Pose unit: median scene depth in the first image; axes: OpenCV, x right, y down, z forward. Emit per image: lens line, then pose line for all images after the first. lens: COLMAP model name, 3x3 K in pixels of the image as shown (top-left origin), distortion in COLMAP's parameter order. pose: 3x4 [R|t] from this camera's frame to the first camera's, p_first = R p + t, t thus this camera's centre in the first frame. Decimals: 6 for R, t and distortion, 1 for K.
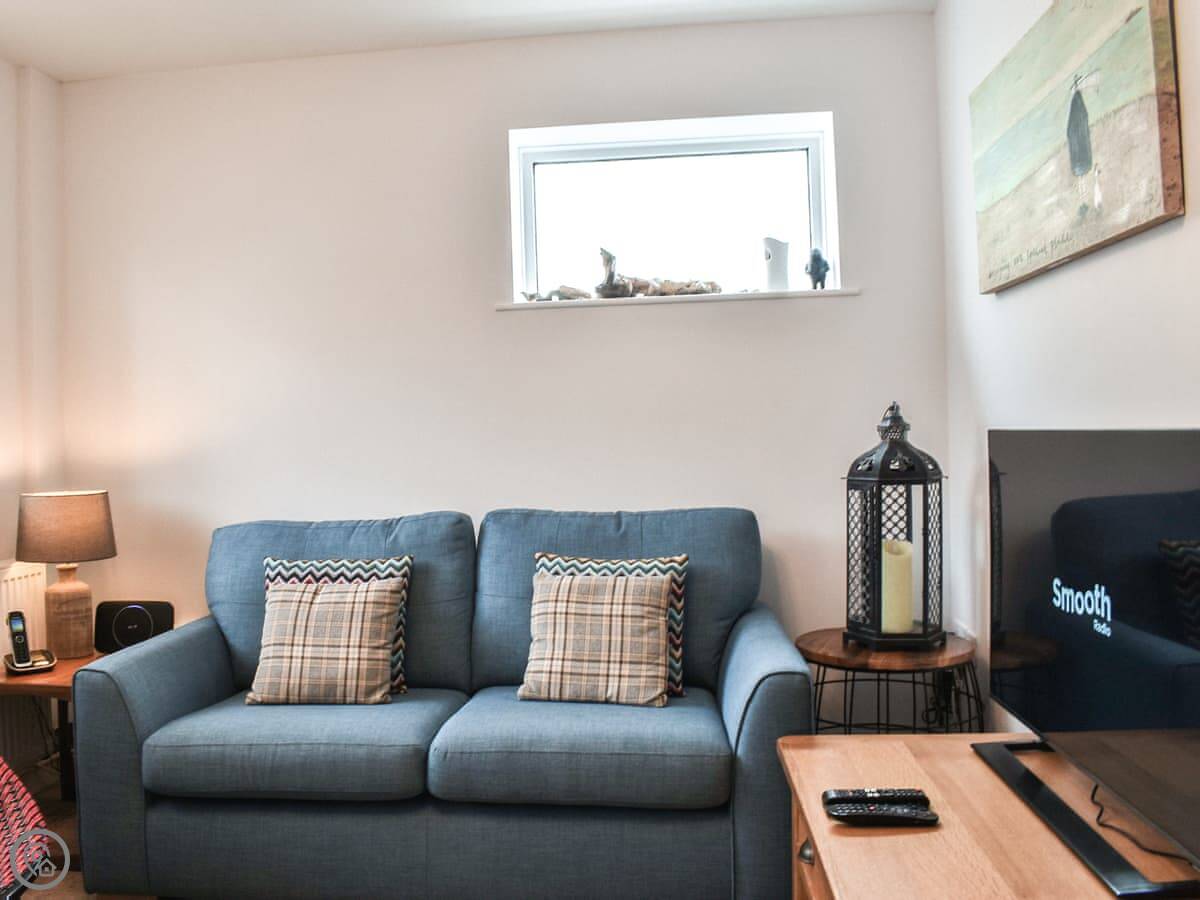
lens RADIAL K [[1063.9, 0, 560.7], [0, 1063.9, 464.5], [0, 0, 1]] dist [-0.099977, 0.013534]
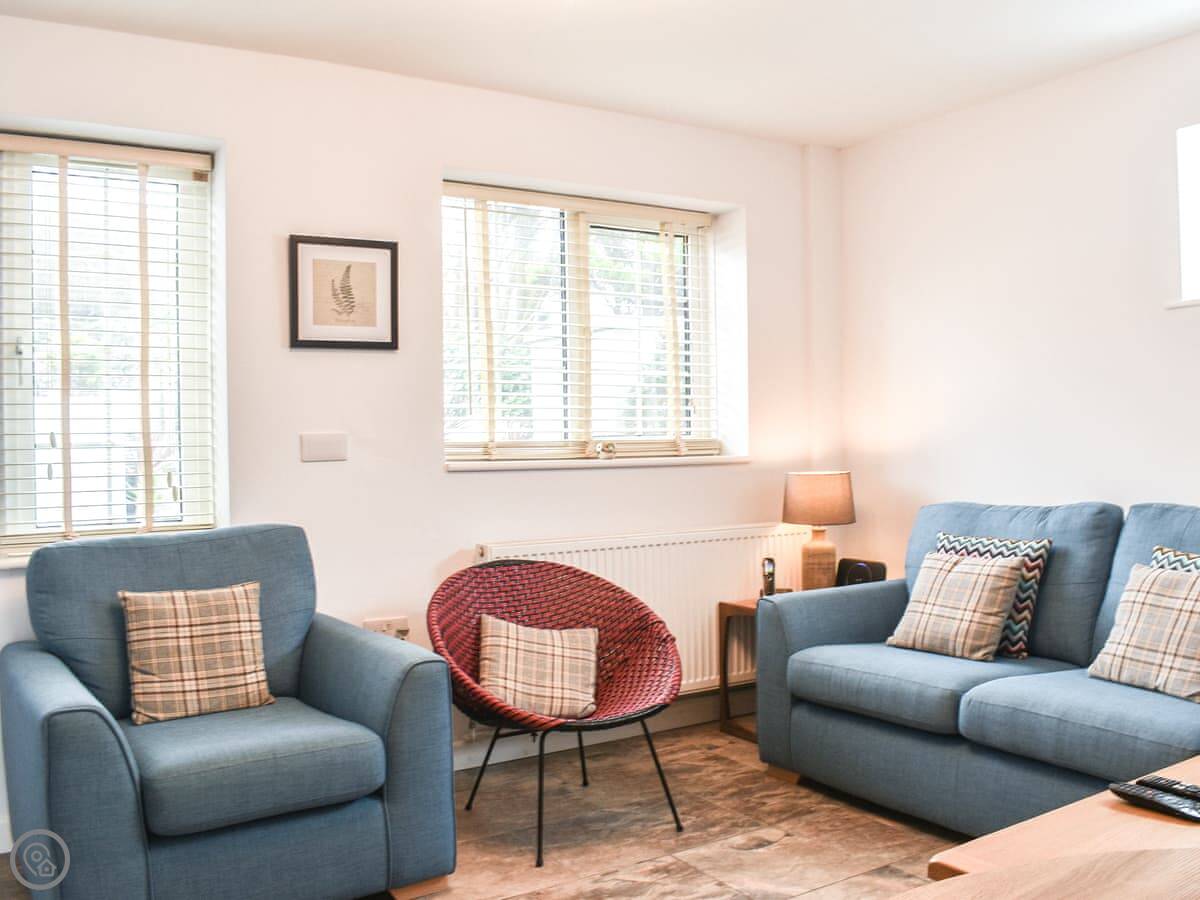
lens RADIAL K [[1100.2, 0, 656.3], [0, 1100.2, 448.9], [0, 0, 1]] dist [-0.087217, 0.000314]
pose [[0.650150, 0.019829, -0.759547, 0.498984], [-0.018438, 0.999777, 0.010319, -0.014658], [0.759582, 0.007296, 0.650370, -0.061113]]
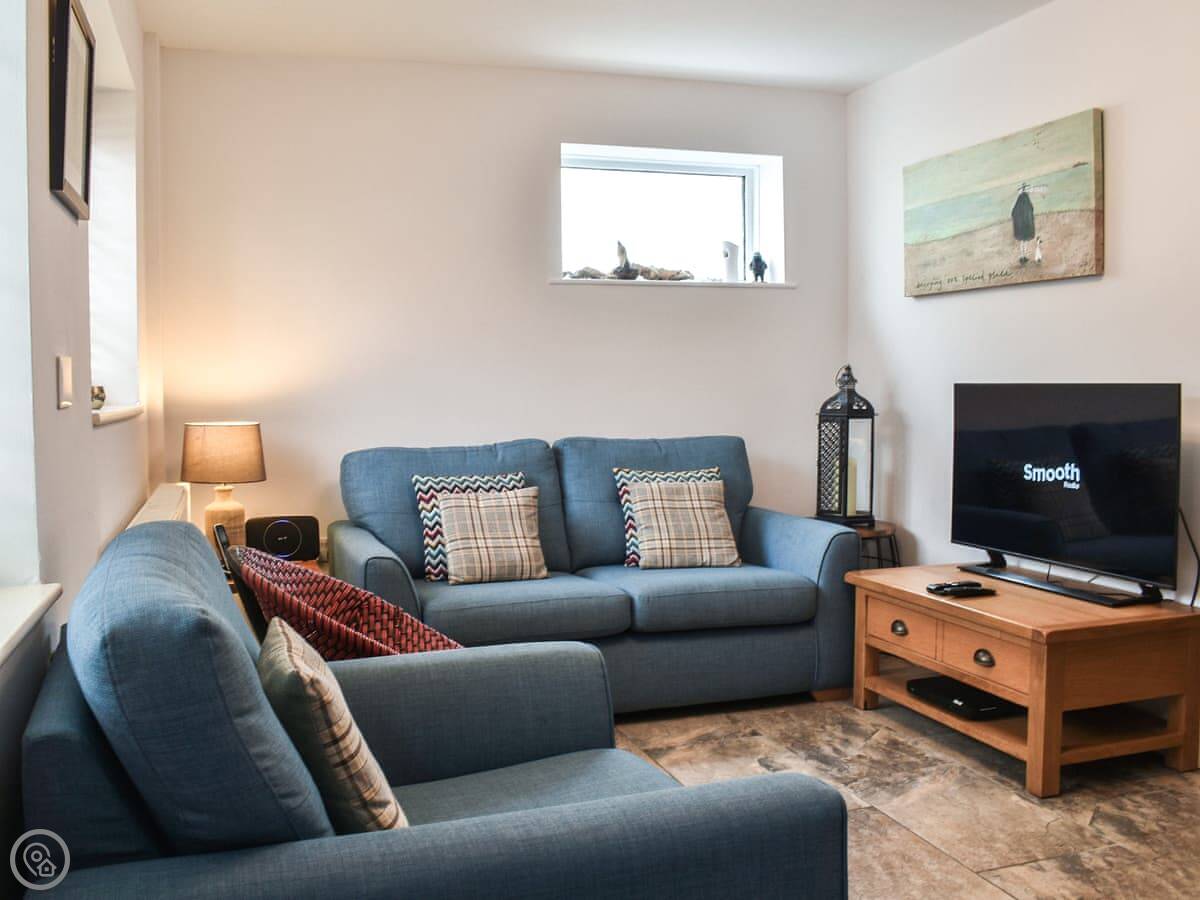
lens RADIAL K [[1097.2, 0, 600.0], [0, 1097.2, 450.0], [0, 0, 1]] dist [-0.077950, 0.005125]
pose [[0.910937, -0.005119, 0.412513, -0.671611], [-0.005910, 0.999658, 0.025457, 0.026536], [-0.412502, -0.025627, 0.910596, -0.292170]]
